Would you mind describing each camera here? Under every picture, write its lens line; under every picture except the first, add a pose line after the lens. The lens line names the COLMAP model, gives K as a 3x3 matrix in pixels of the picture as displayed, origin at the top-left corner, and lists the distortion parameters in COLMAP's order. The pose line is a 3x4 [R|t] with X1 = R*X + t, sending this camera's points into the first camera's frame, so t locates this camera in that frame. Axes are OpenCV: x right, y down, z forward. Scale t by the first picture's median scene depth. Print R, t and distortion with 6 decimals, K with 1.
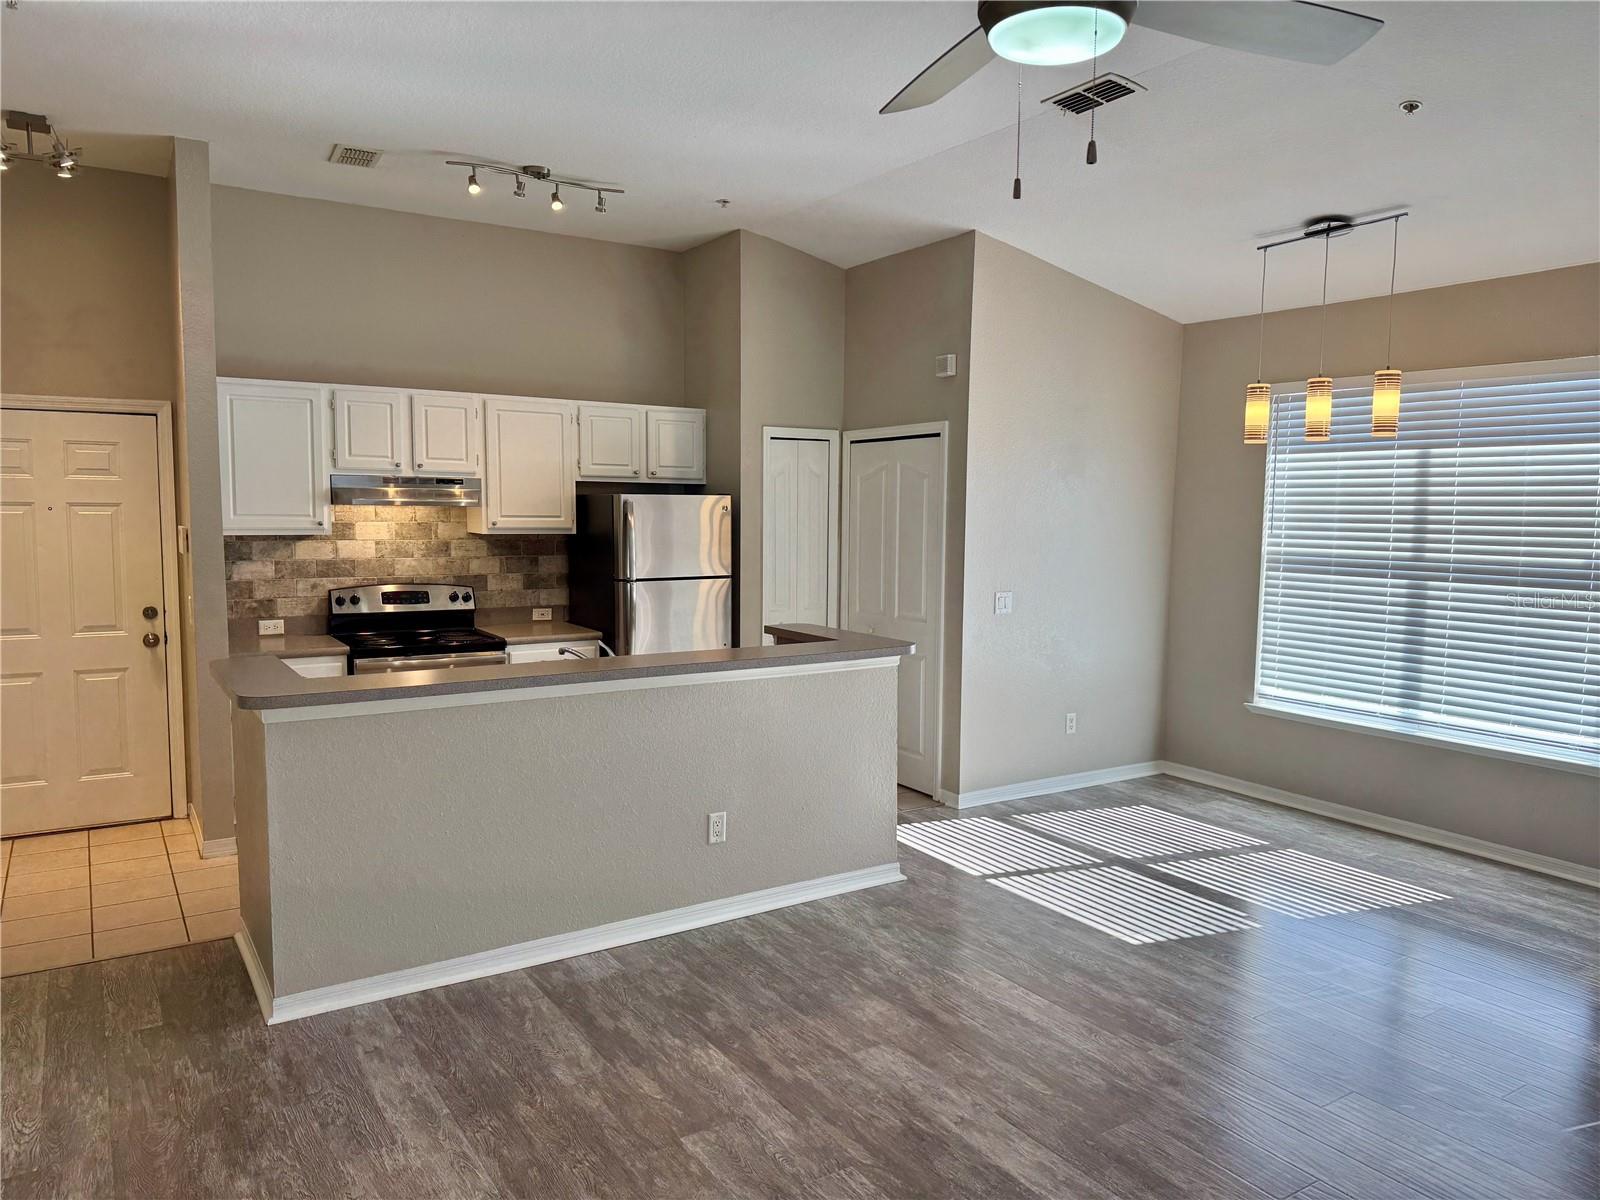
lens RADIAL K [[1128.8, 0, 808.6], [0, 1128.8, 601.8], [0, 0, 1]] dist [0.086756, -0.107062]
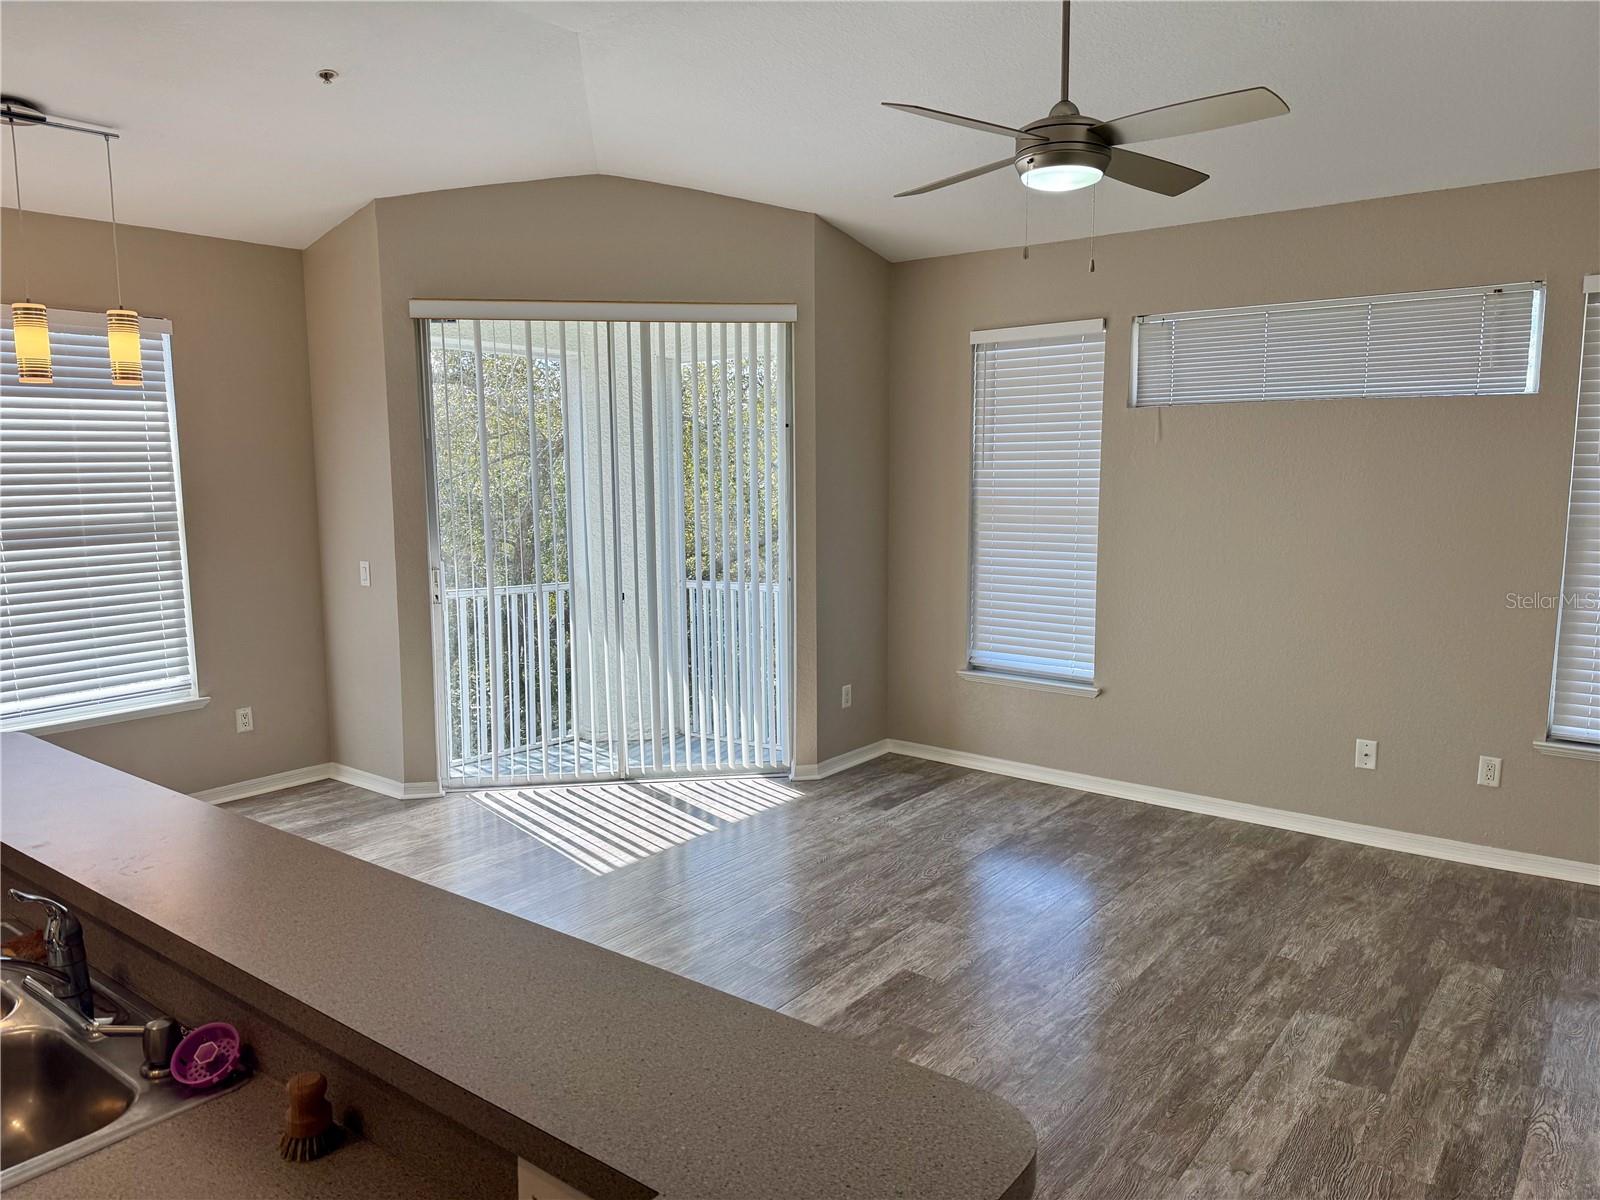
lens RADIAL K [[1128.8, 0, 797.8], [0, 1128.8, 616.3], [0, 0, 1]] dist [0.086756, -0.107062]
pose [[-0.340759, -0.135340, 0.930358, -0.458364], [0.084903, 0.981111, 0.173820, -0.067813], [-0.936309, 0.138221, -0.322831, 0.712624]]
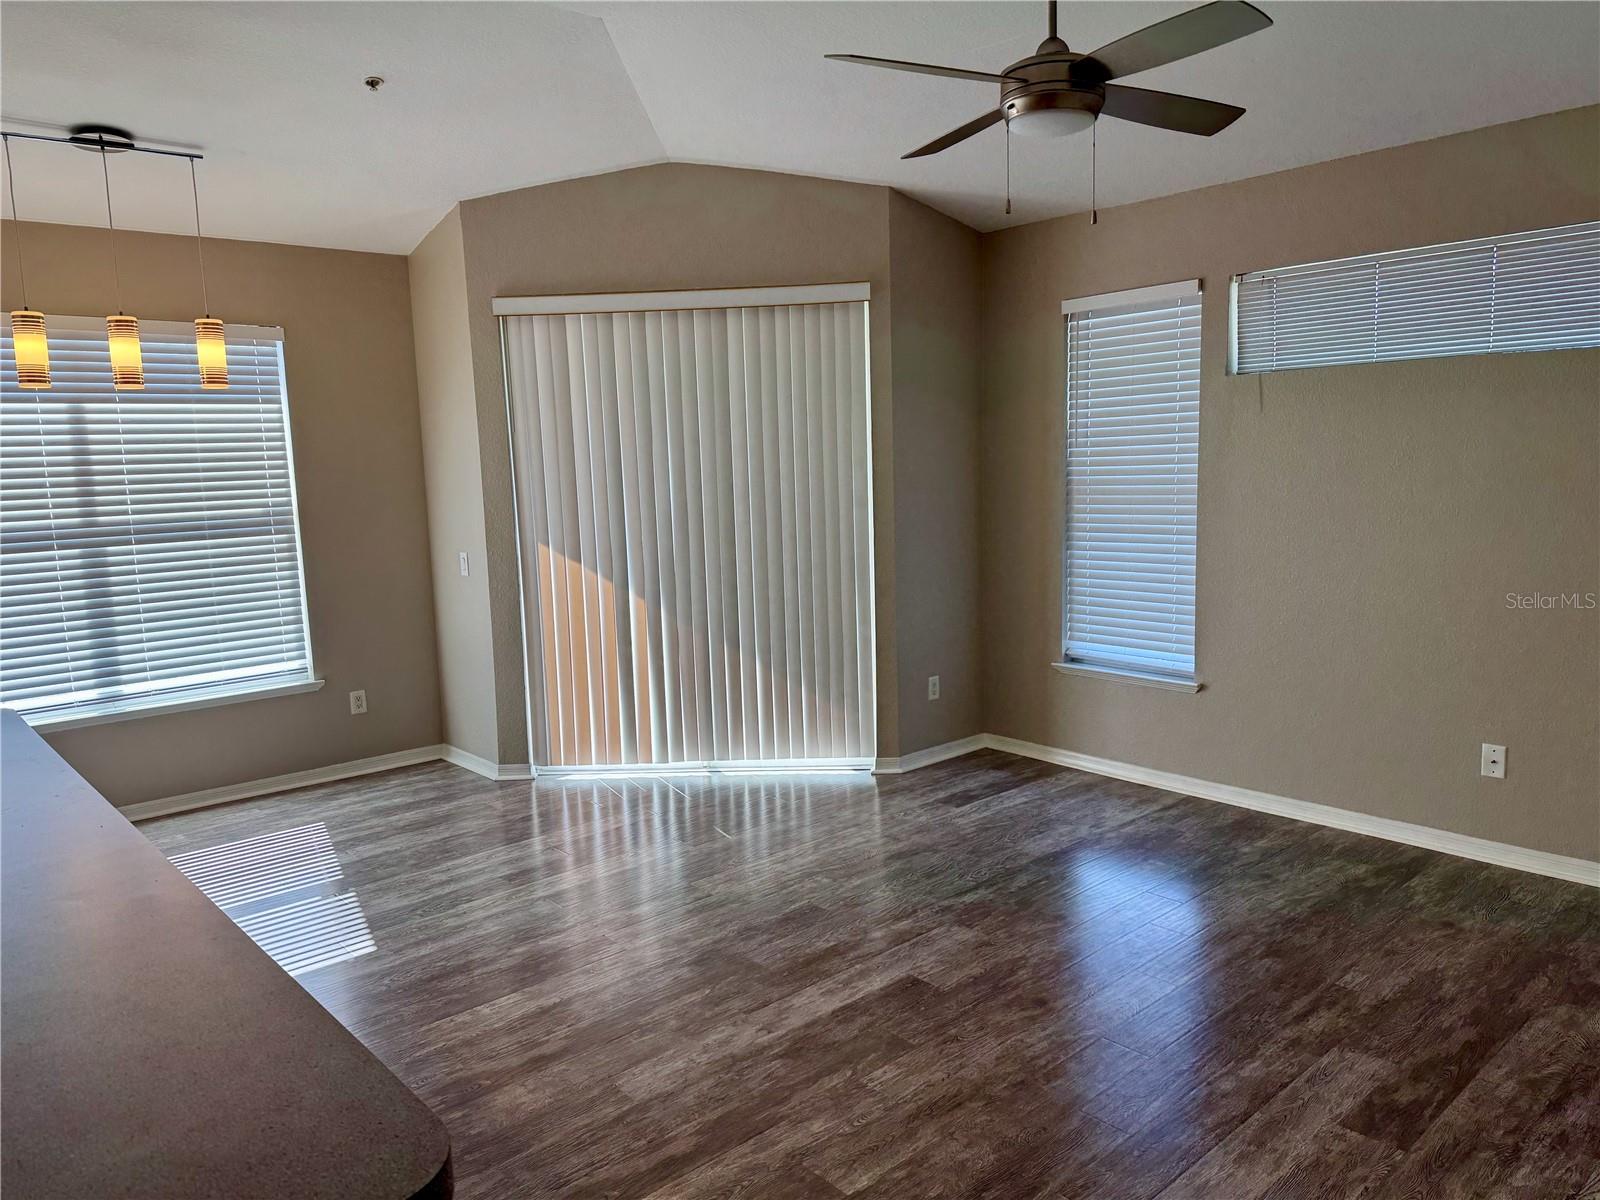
lens RADIAL K [[1128.8, 0, 805.7], [0, 1128.8, 617.0], [0, 0, 1]] dist [0.086756, -0.107062]
pose [[-0.161180, -0.143371, 0.976456, -0.467917], [0.115641, 0.979833, 0.162955, -0.048430], [-0.980127, 0.139183, -0.141350, 0.585270]]
